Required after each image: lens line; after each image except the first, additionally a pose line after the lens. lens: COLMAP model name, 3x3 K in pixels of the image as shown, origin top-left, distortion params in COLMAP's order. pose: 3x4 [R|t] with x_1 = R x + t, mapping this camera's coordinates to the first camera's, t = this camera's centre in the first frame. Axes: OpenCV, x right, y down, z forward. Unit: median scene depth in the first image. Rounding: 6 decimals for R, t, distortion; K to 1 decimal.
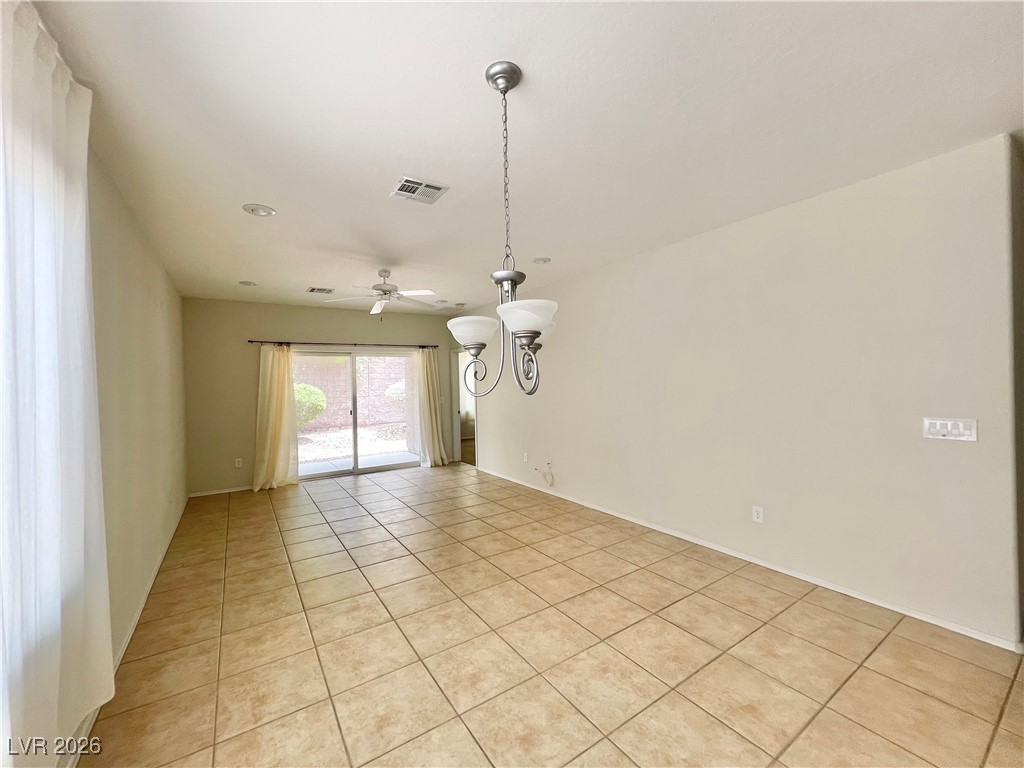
lens RADIAL K [[414.5, 0, 506.7], [0, 414.5, 382.5], [0, 0, 1]] dist [-0.000523, -0.000625]
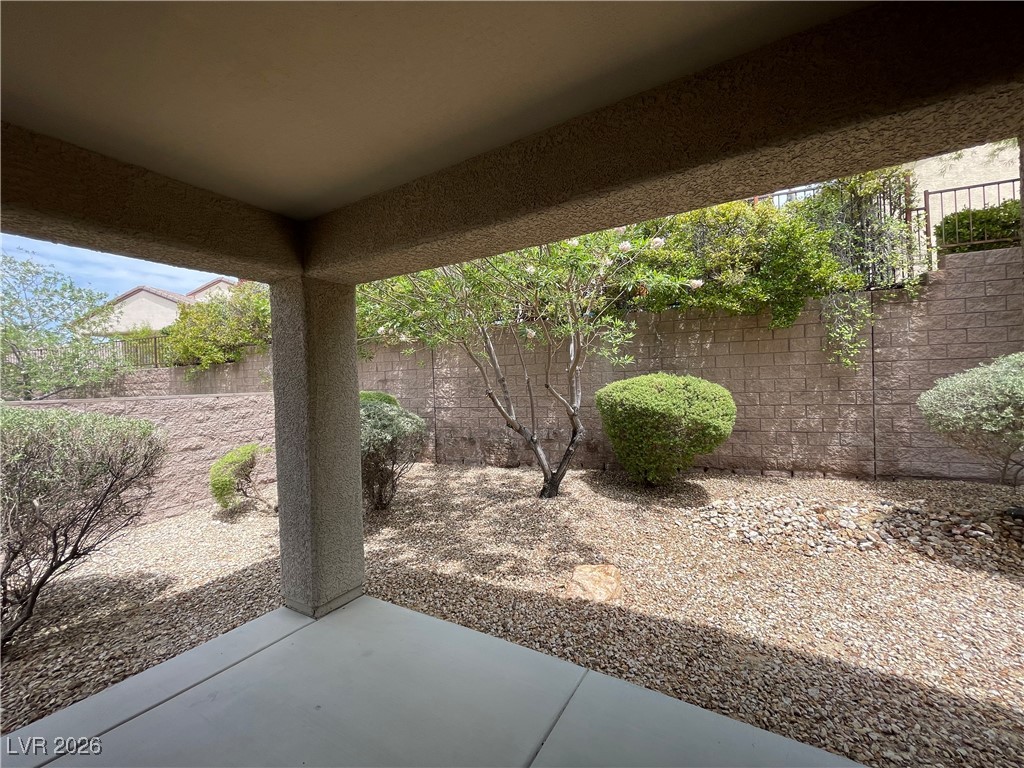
lens RADIAL K [[414.5, 0, 513.7], [0, 414.5, 382.7], [0, 0, 1]] dist [-0.000523, -0.000625]
pose [[0.433678, 0.007870, -0.901034, -0.495902], [0.015853, 0.999740, 0.016362, -0.001492], [0.900929, -0.021381, 0.433441, 2.047330]]
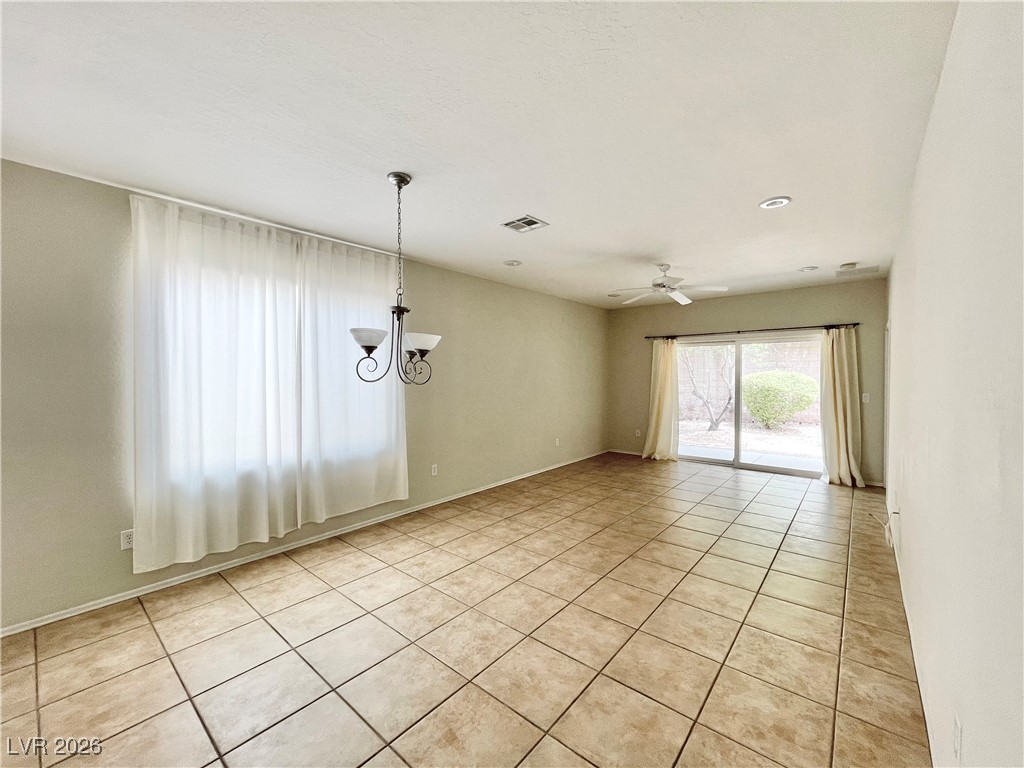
lens RADIAL K [[414.5, 0, 516.8], [0, 414.5, 377.2], [0, 0, 1]] dist [-0.000523, -0.000625]
pose [[0.285833, 0.029208, -0.957834, 0.761476], [-0.008545, 0.999573, 0.027930, -0.018750], [0.958241, 0.000202, 0.285960, 0.450272]]
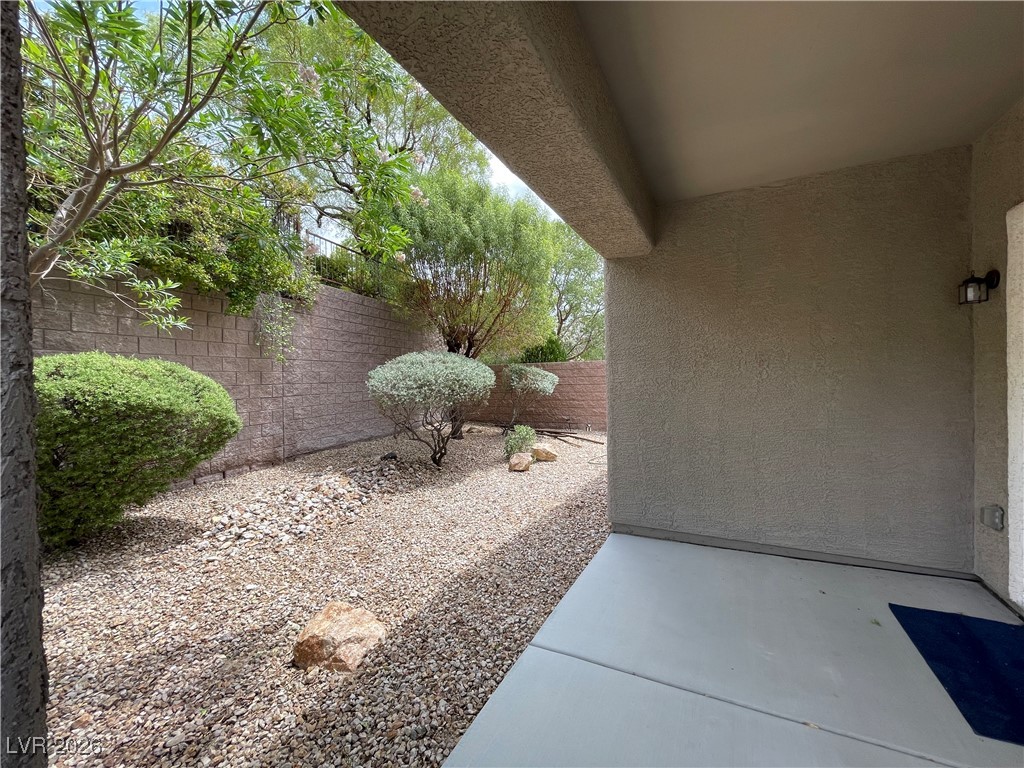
lens RADIAL K [[414.5, 0, 511.8], [0, 414.5, 383.0], [0, 0, 1]] dist [-0.000523, -0.000625]
pose [[0.872262, -0.001102, 0.489037, -1.351678], [0.002135, 0.999997, -0.001554, 0.076285], [-0.489034, 0.002399, 0.872261, 1.902232]]
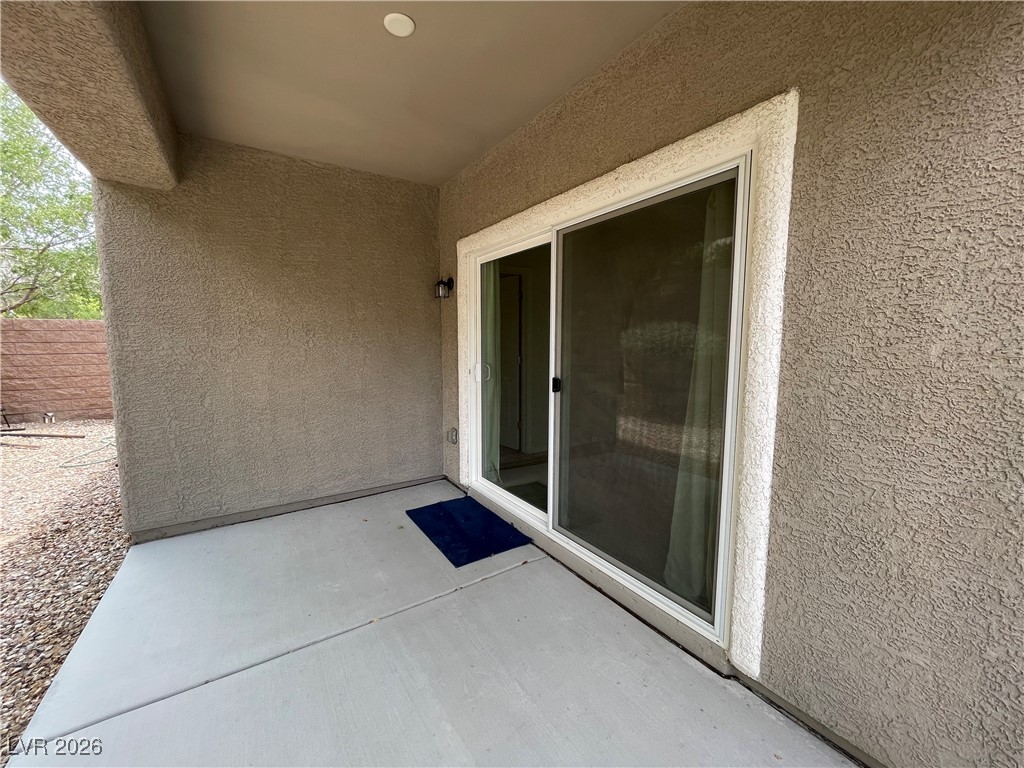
lens RADIAL K [[414.5, 0, 512.1], [0, 414.5, 383.4], [0, 0, 1]] dist [-0.000523, -0.000625]
pose [[0.011647, -0.079116, 0.996797, -1.392976], [0.004401, 0.996859, 0.079070, 0.076063], [-0.999922, 0.003466, 0.011958, 1.938407]]
